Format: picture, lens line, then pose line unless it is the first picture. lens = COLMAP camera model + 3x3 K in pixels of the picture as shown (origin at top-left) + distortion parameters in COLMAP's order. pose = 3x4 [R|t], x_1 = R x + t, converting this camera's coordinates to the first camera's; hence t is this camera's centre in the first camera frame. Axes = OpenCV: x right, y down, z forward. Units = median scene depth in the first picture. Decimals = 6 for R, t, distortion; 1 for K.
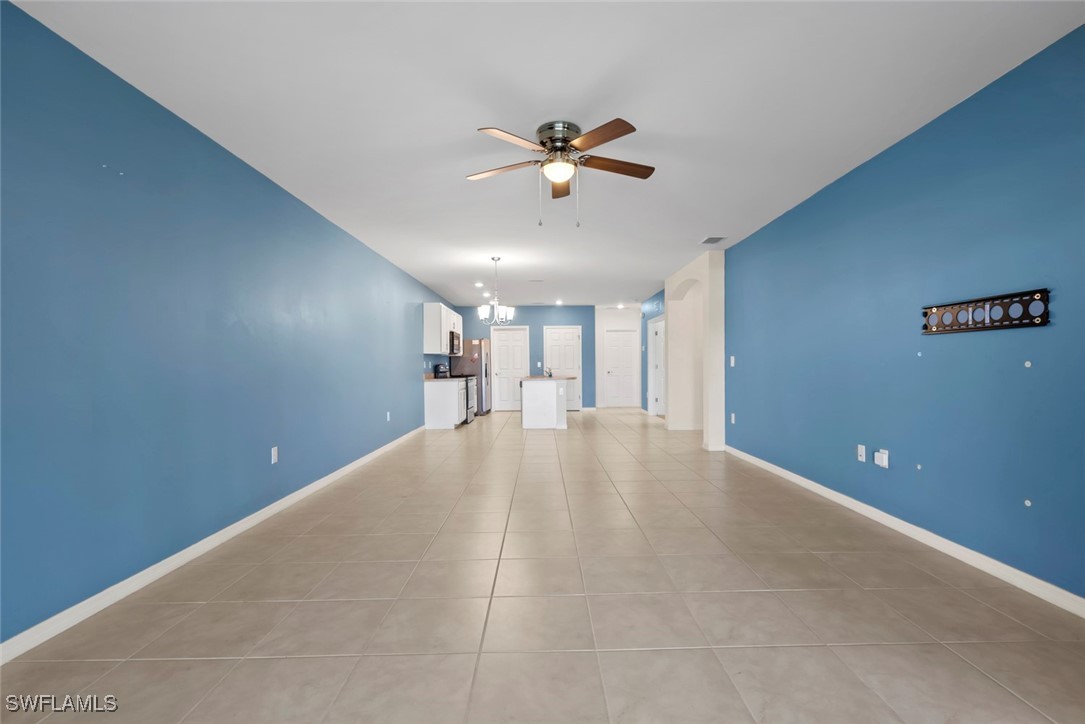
lens RADIAL K [[484.6, 0, 546.9], [0, 484.6, 363.3], [0, 0, 1]] dist [-0.001491, 0.000154]
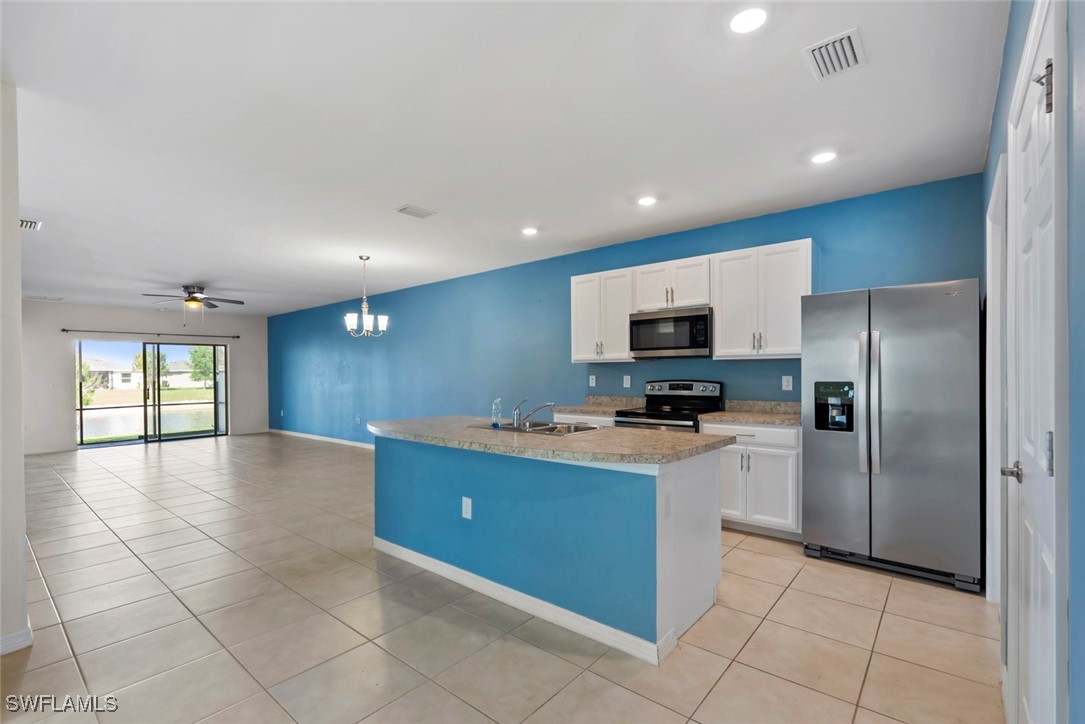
lens RADIAL K [[484.6, 0, 541.7], [0, 484.6, 373.3], [0, 0, 1]] dist [-0.001491, 0.000154]
pose [[-0.647483, 0.014051, -0.761950, 0.185821], [0.015921, 0.999861, 0.004909, -0.007981], [0.761913, -0.008953, -0.647617, 0.985040]]
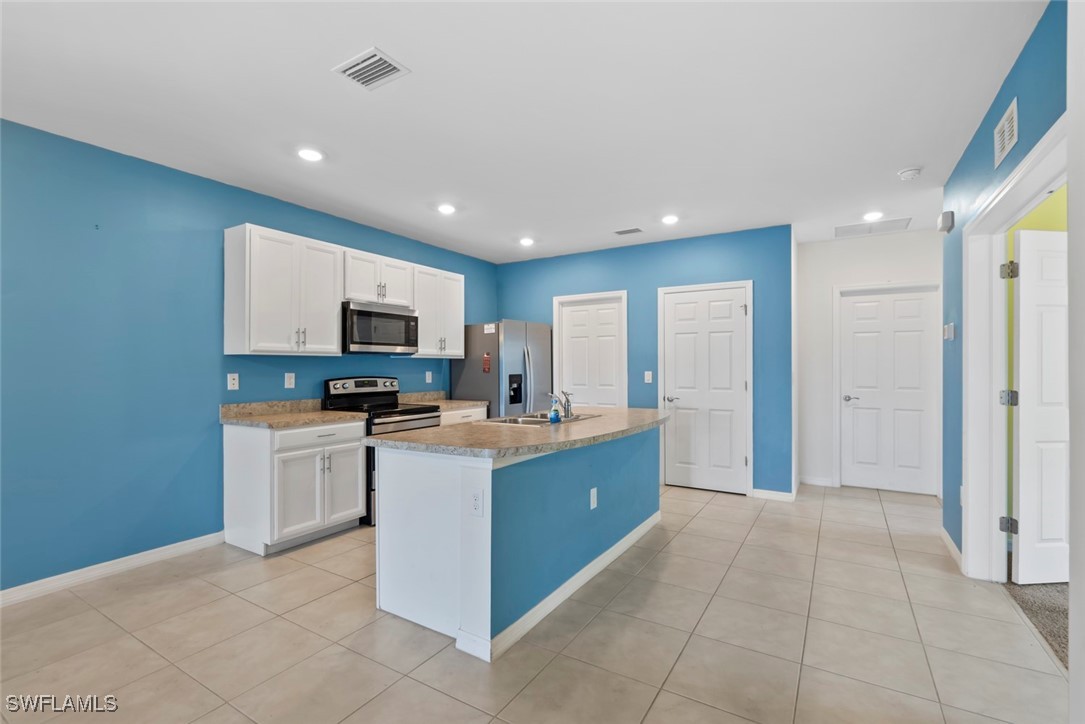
lens RADIAL K [[484.6, 0, 549.9], [0, 484.6, 365.5], [0, 0, 1]] dist [-0.001491, 0.000154]
pose [[0.851203, 0.005758, -0.524805, 0.138426], [-0.002962, 0.999977, 0.006168, -0.010331], [0.524828, -0.003695, 0.851200, 0.579863]]
